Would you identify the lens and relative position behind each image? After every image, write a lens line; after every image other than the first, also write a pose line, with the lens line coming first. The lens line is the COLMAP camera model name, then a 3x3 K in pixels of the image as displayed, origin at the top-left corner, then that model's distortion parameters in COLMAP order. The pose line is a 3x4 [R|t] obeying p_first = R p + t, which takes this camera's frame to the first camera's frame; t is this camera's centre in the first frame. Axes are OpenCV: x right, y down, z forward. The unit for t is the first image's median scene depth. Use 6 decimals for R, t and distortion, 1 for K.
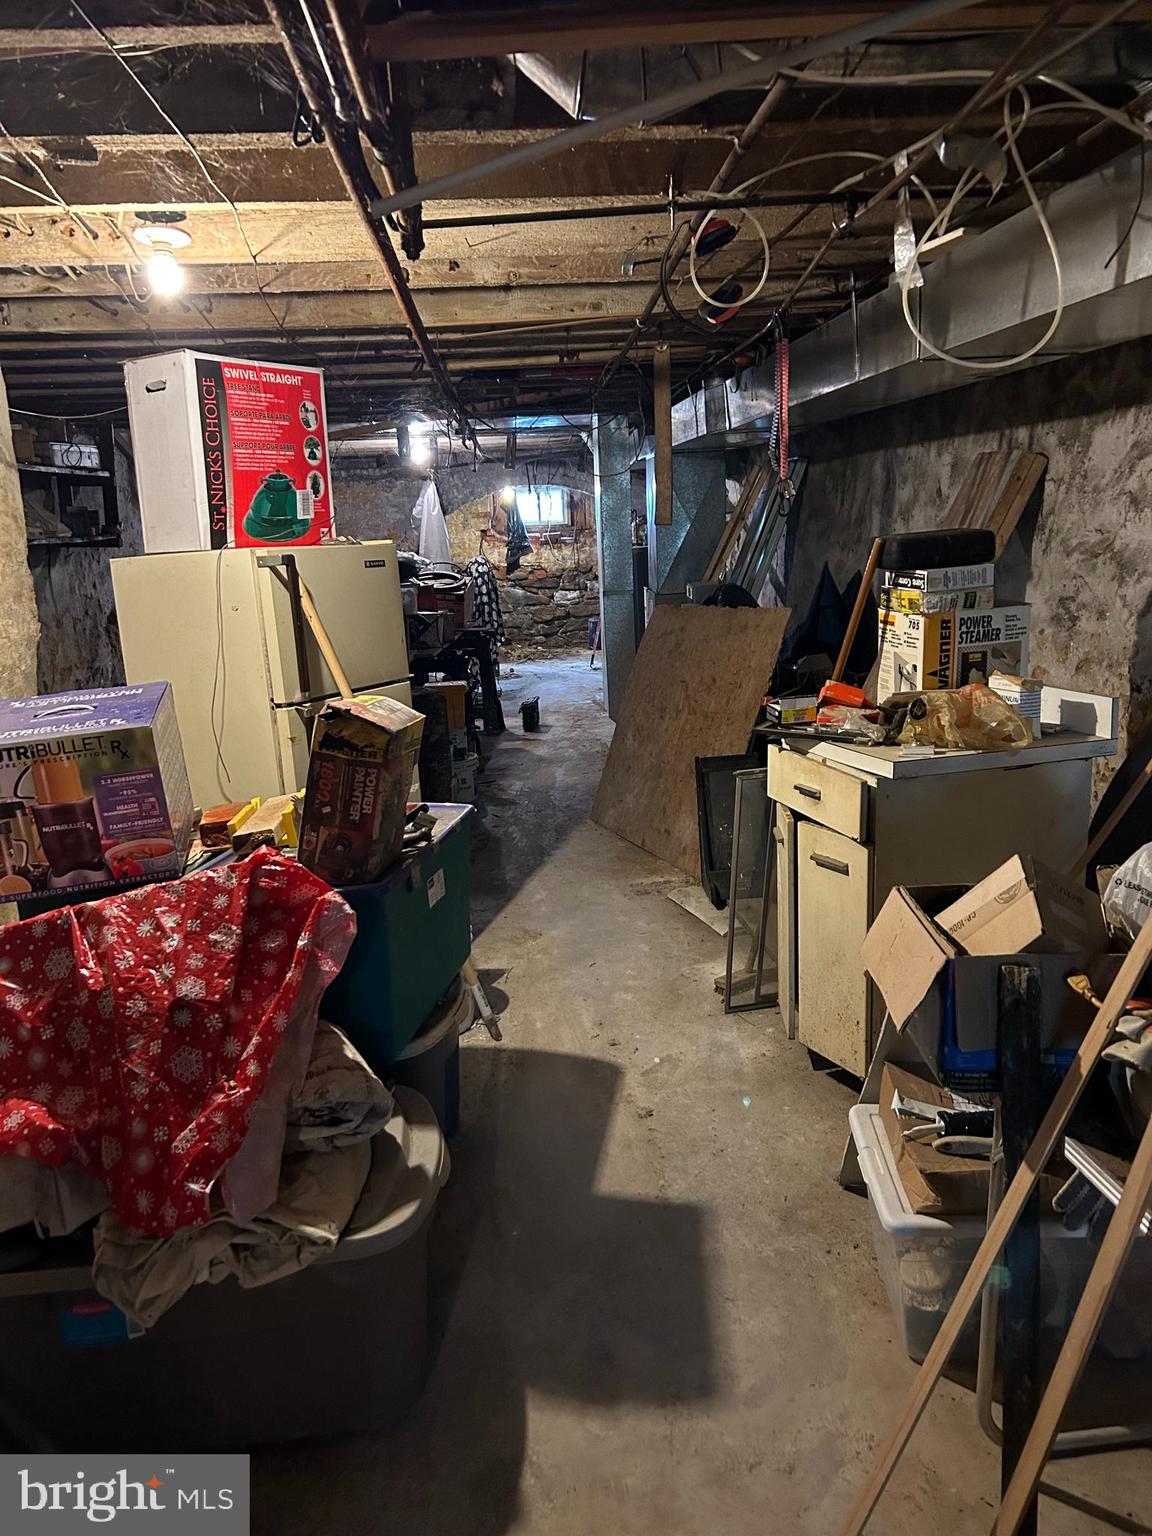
lens RADIAL K [[1162.6, 0, 575.4], [0, 1162.6, 765.4], [0, 0, 1]] dist [0.035933, -0.033082]
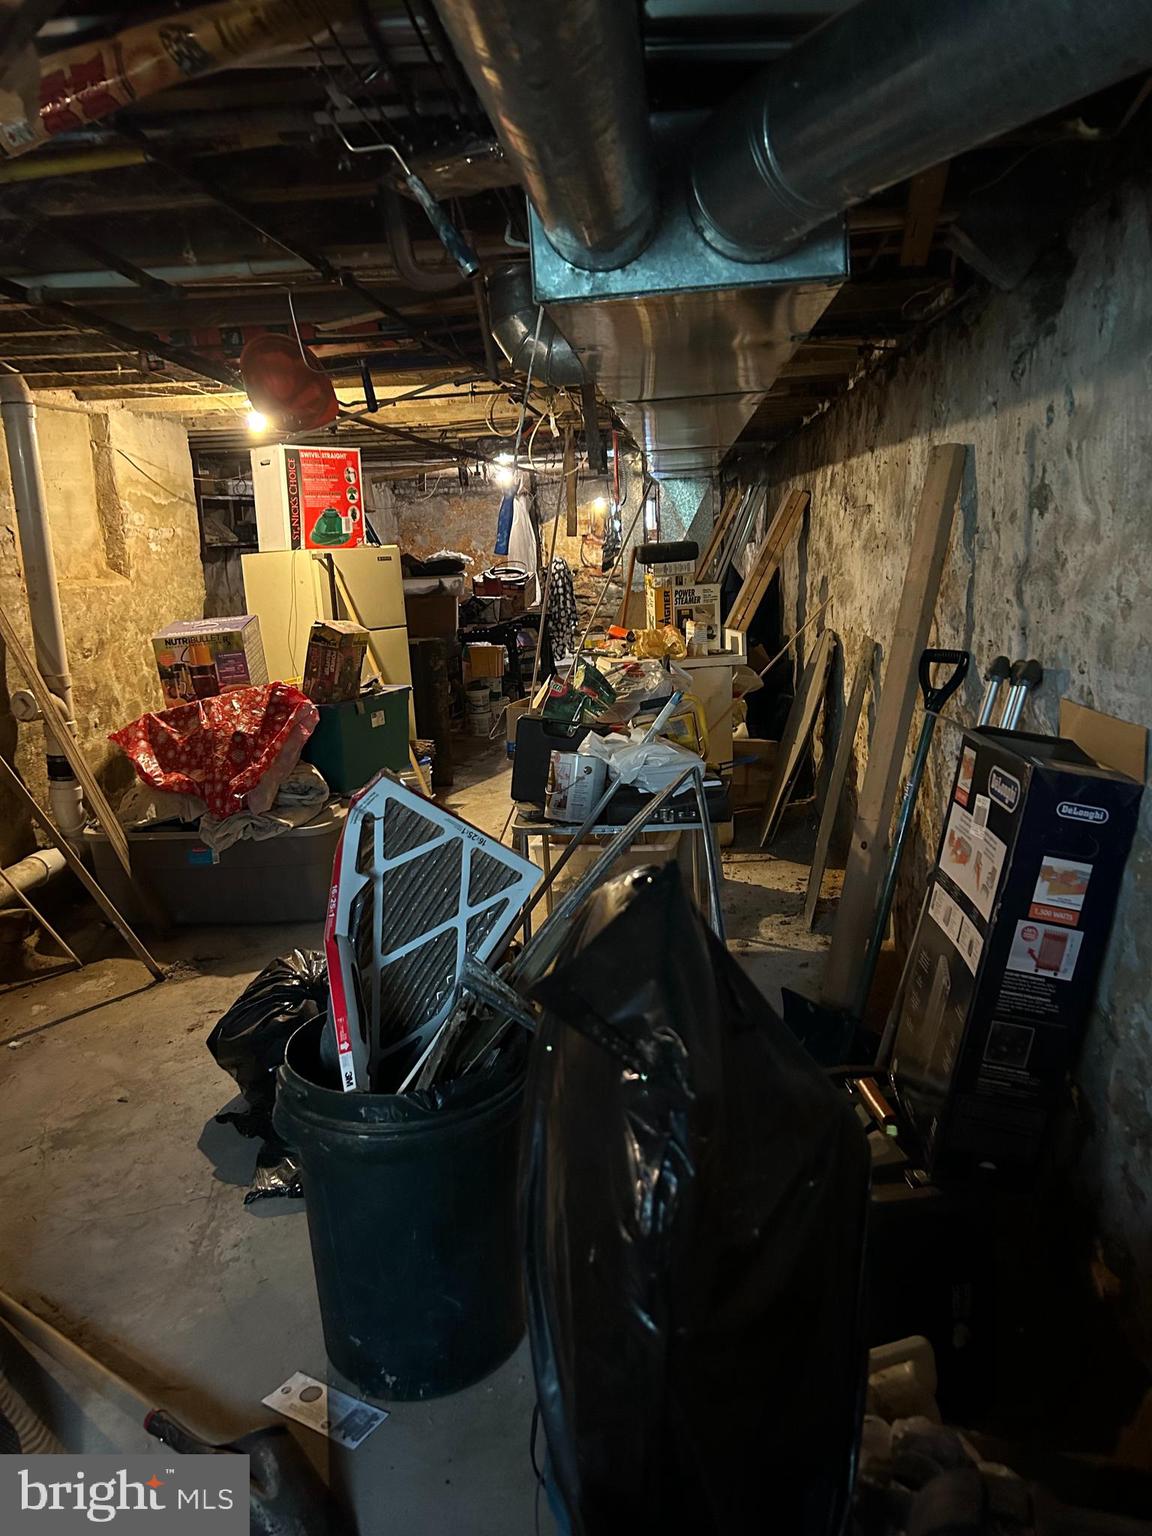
lens RADIAL K [[1162.6, 0, 580.6], [0, 1162.6, 770.9], [0, 0, 1]] dist [0.035933, -0.033082]
pose [[0.988359, 0.033895, -0.148319, 0.461300], [-0.033481, 0.999425, 0.005293, 0.151069], [0.148413, -0.000265, 0.988925, -0.821707]]
